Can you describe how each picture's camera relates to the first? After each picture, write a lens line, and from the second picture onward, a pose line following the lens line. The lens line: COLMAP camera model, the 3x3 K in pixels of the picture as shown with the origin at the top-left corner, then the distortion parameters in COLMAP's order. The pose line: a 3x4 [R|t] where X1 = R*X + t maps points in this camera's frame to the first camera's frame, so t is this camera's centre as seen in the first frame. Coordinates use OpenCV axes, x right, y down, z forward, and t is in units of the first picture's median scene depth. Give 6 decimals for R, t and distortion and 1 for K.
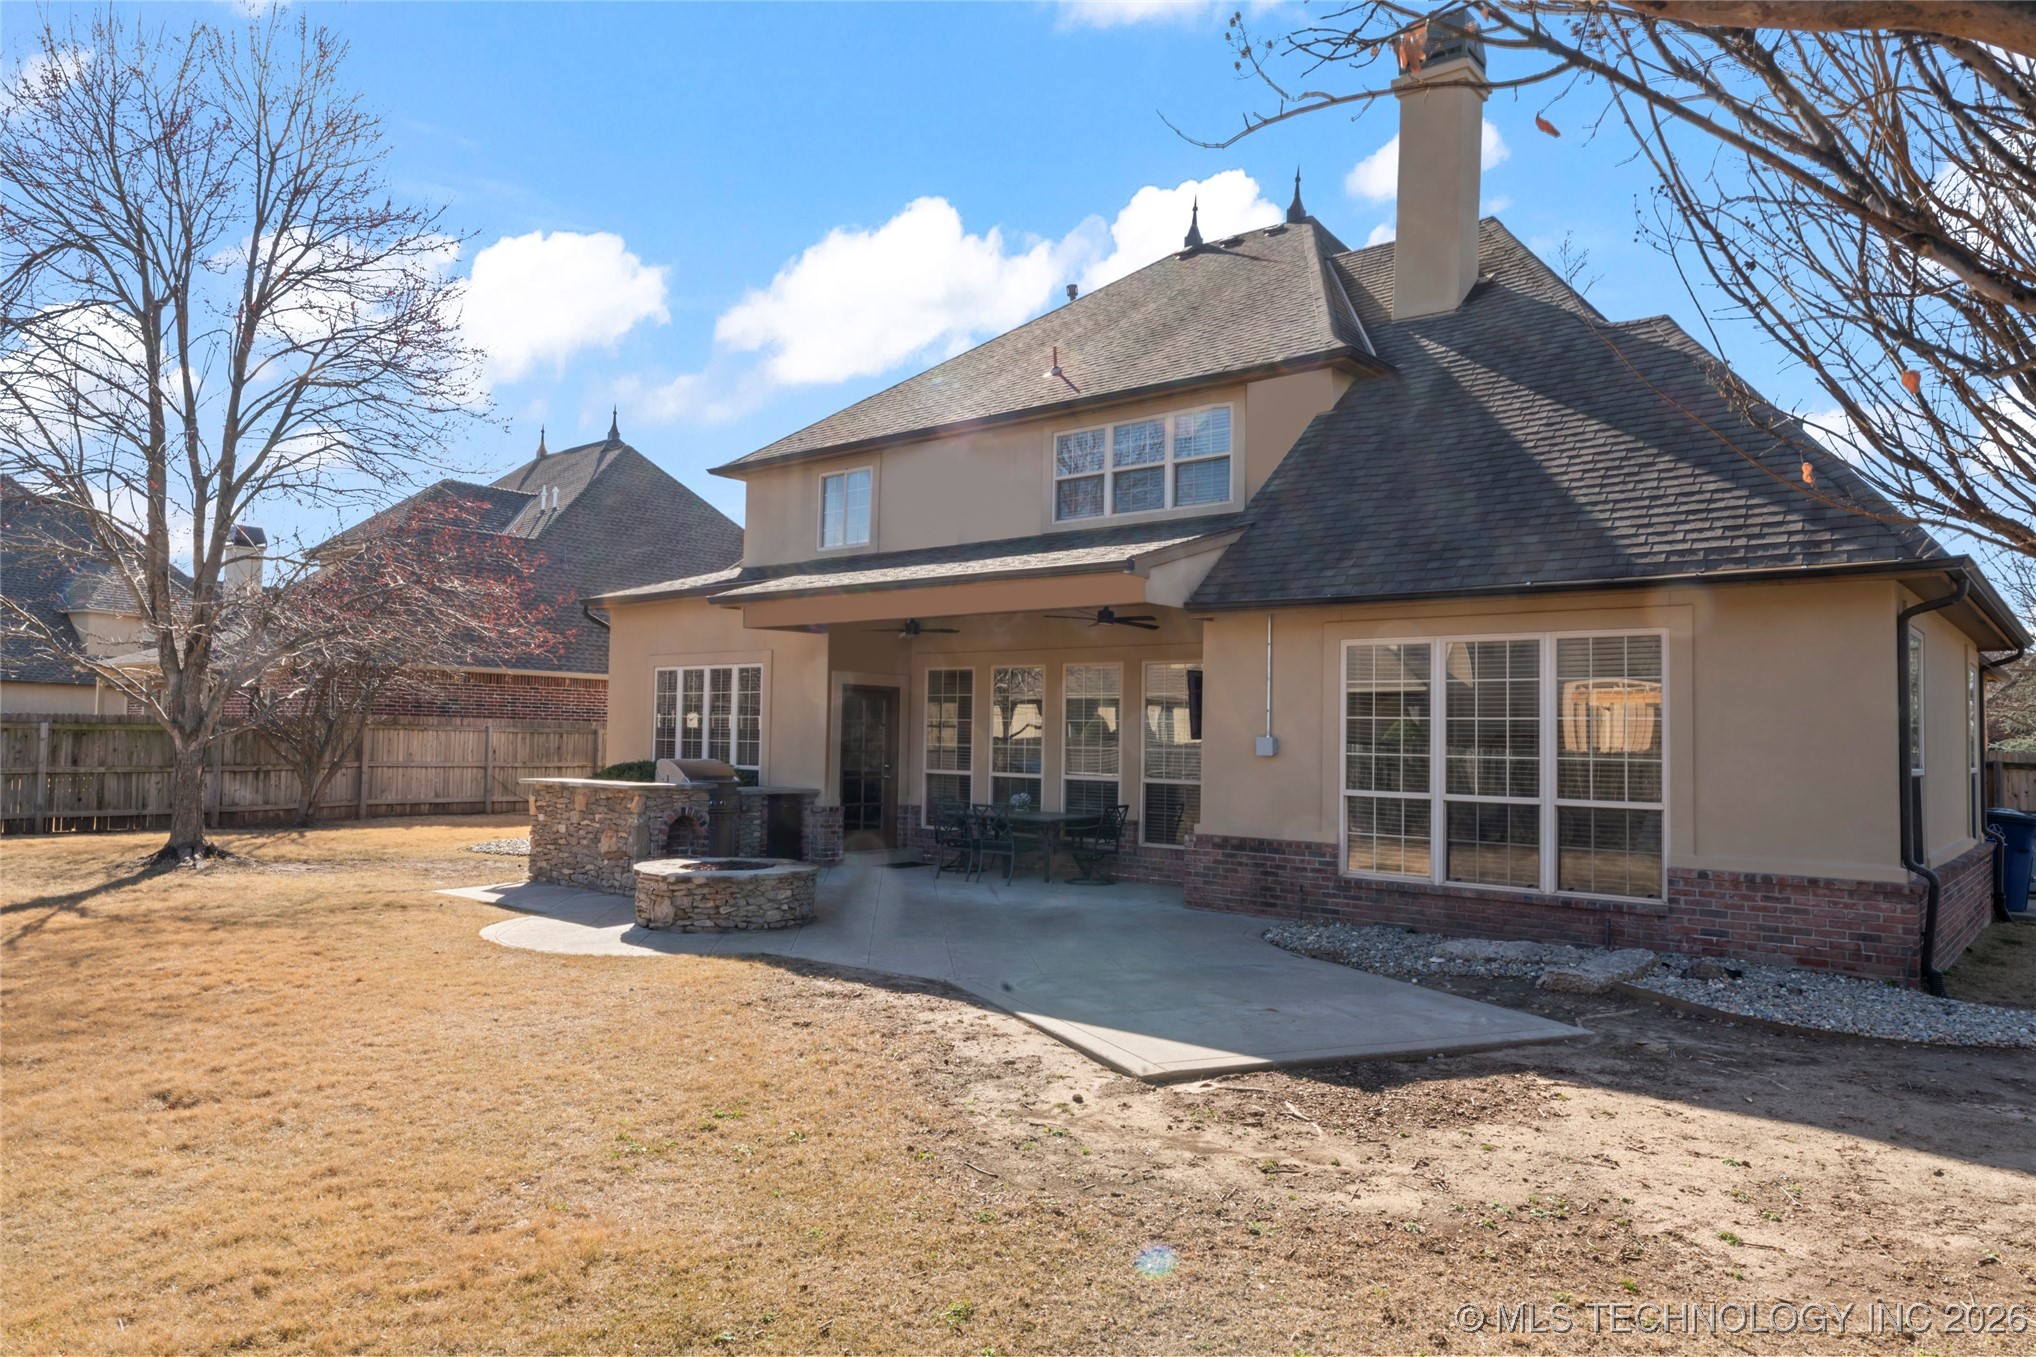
lens RADIAL K [[1312.7, 0, 1018.0], [0, 1312.7, 678.5], [0, 0, 1]] dist [0.000144, -0.000139]
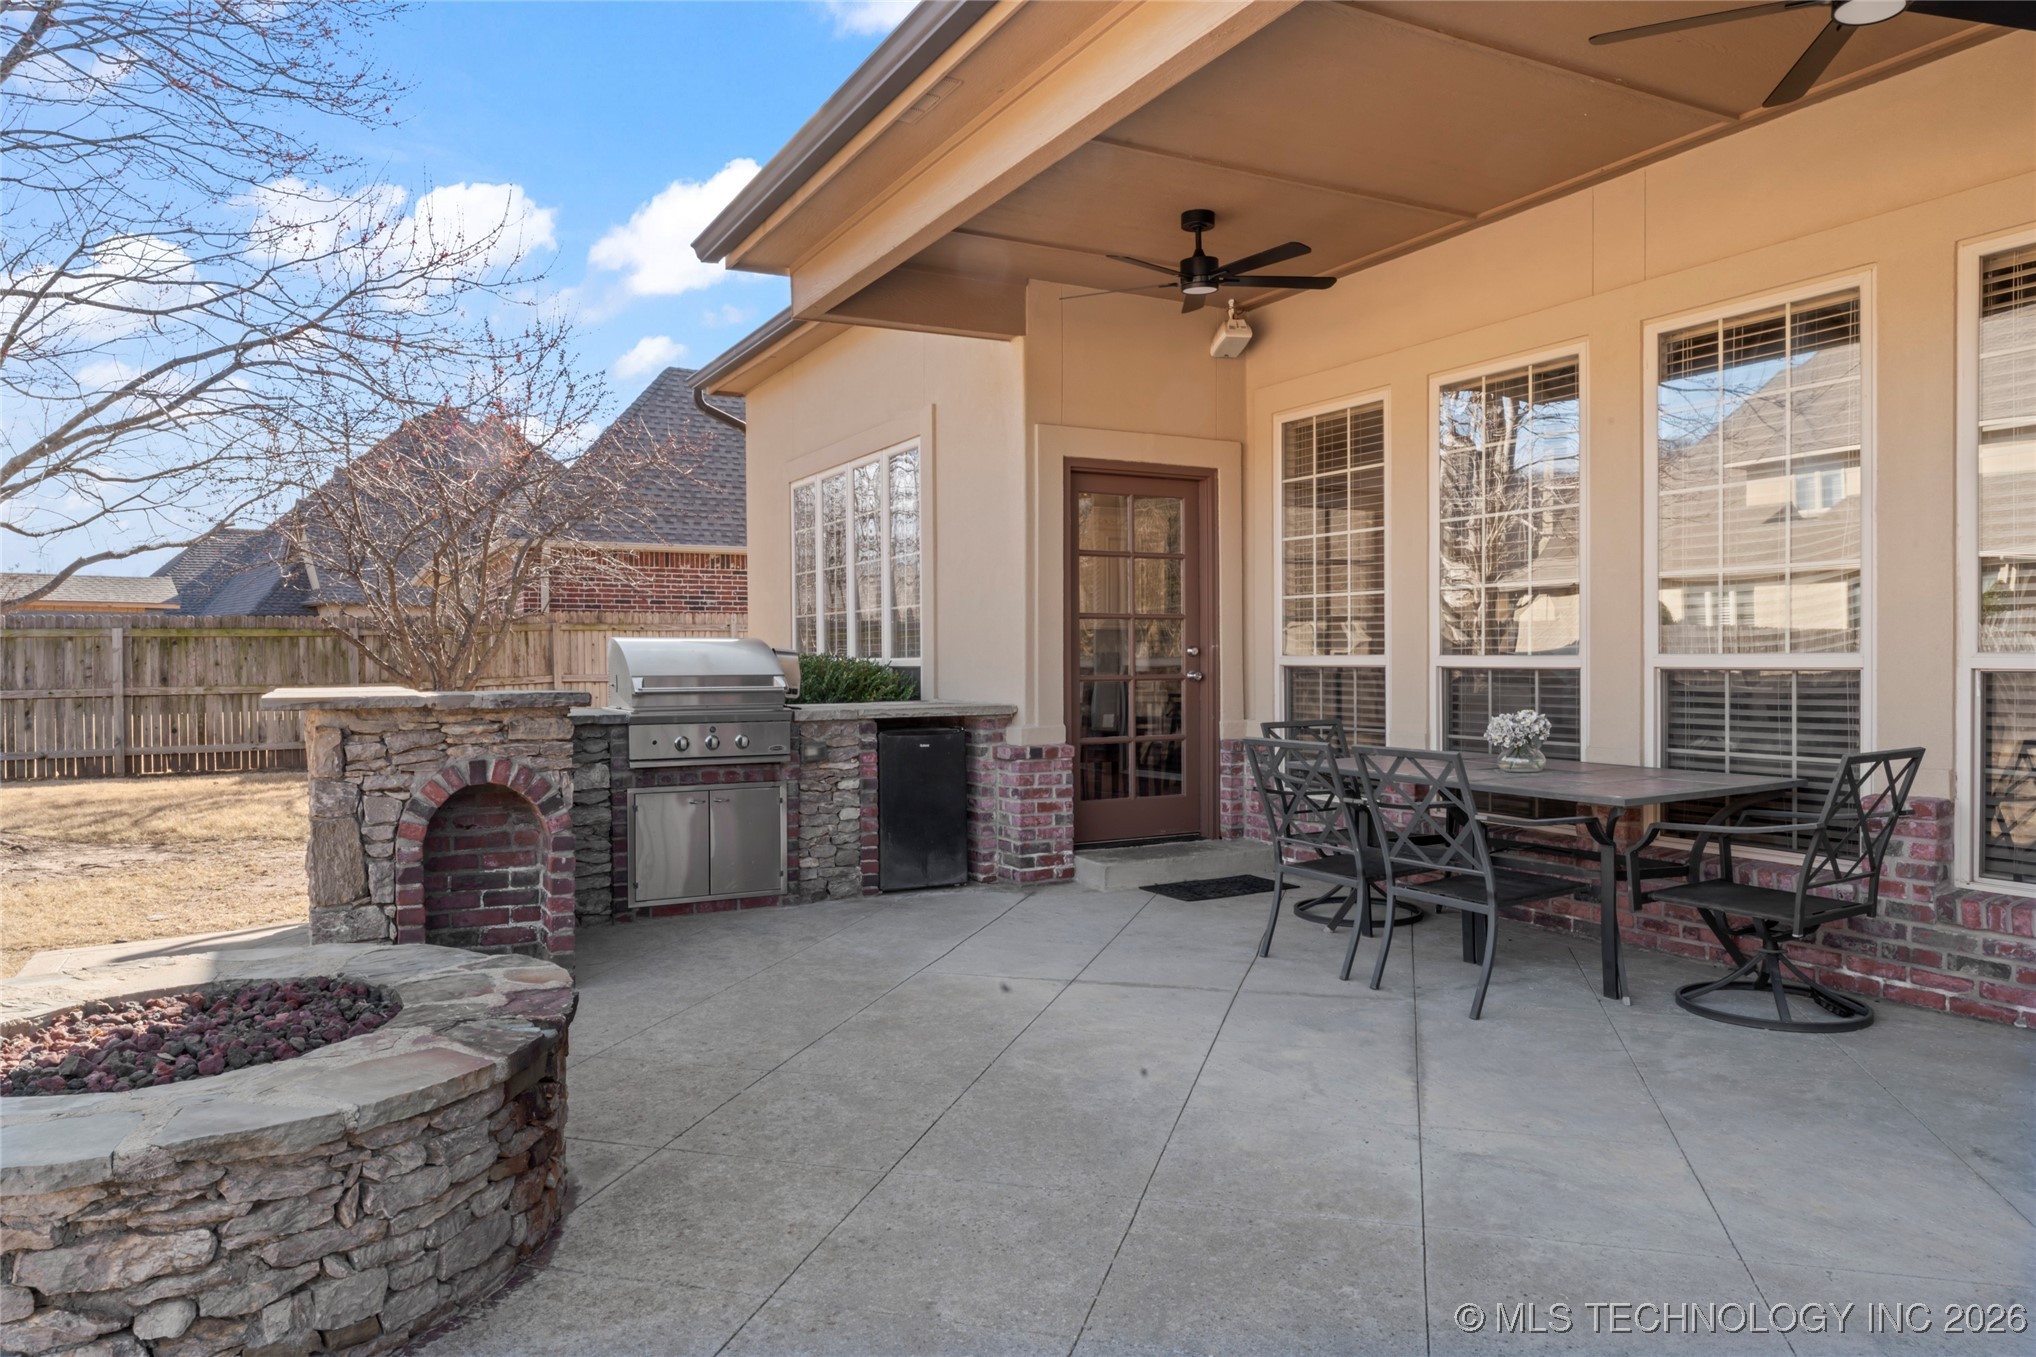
lens RADIAL K [[1312.7, 0, 1018.0], [0, 1312.7, 678.5], [0, 0, 1]] dist [0.000144, -0.000139]
pose [[0.932057, -0.018264, -0.361851, 0.003913], [0.040490, 0.997723, 0.053936, 0.050267], [0.360042, -0.064922, 0.930674, 0.577276]]
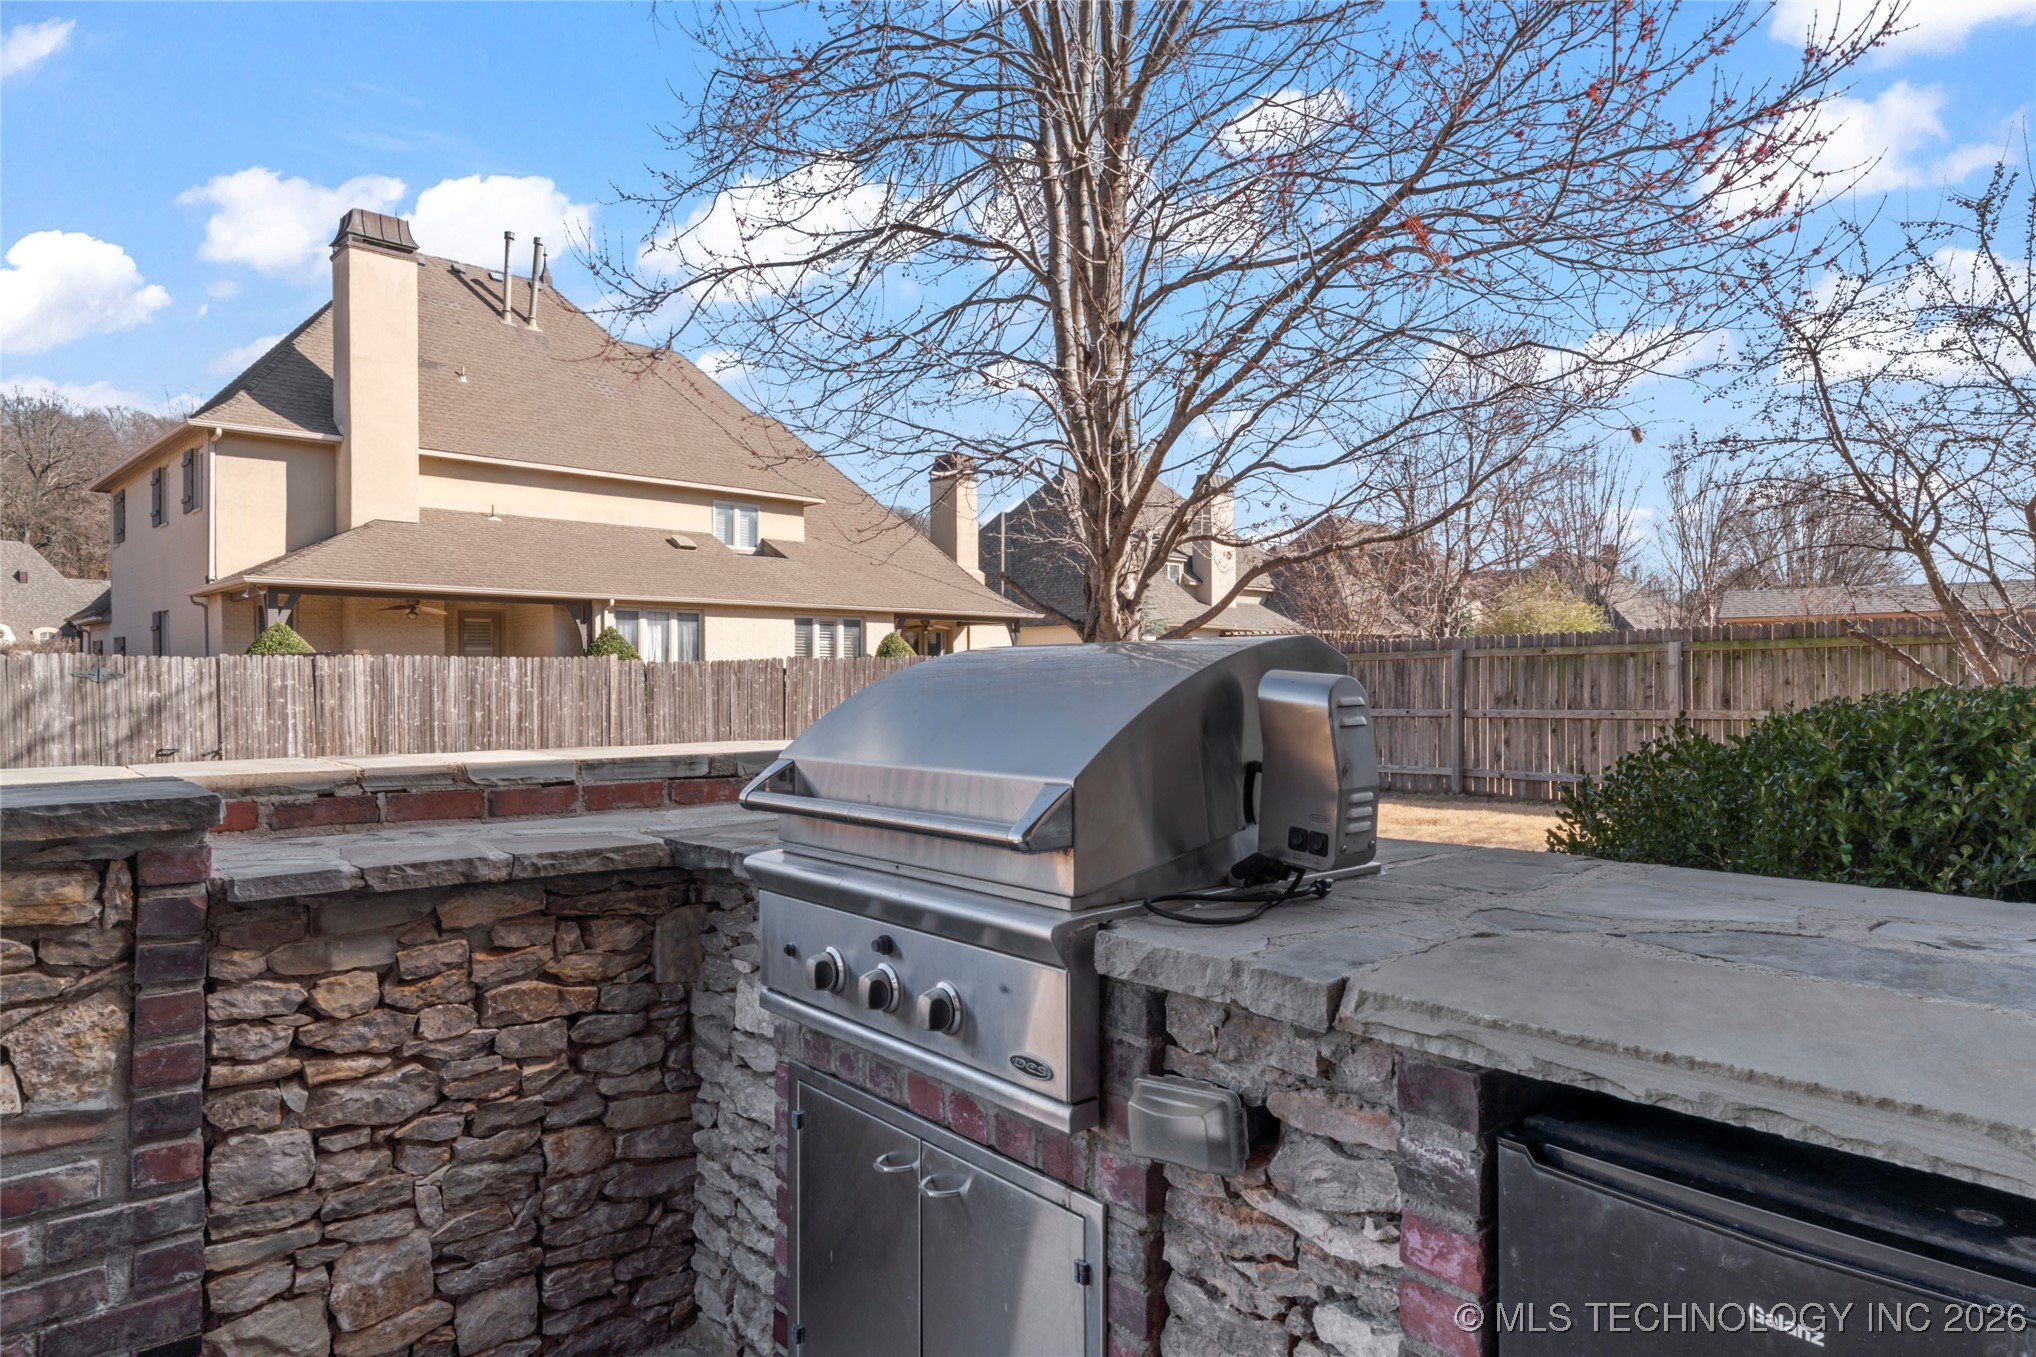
lens RADIAL K [[1211.6, 0, 1018.0], [0, 1211.6, 678.5], [0, 0, 1]] dist [-0.000501, -0.000167]
pose [[-0.164487, -0.021428, -0.986146, -0.108874], [0.053384, 0.998105, -0.030592, 0.062262], [0.984934, -0.057677, -0.163031, 0.914101]]
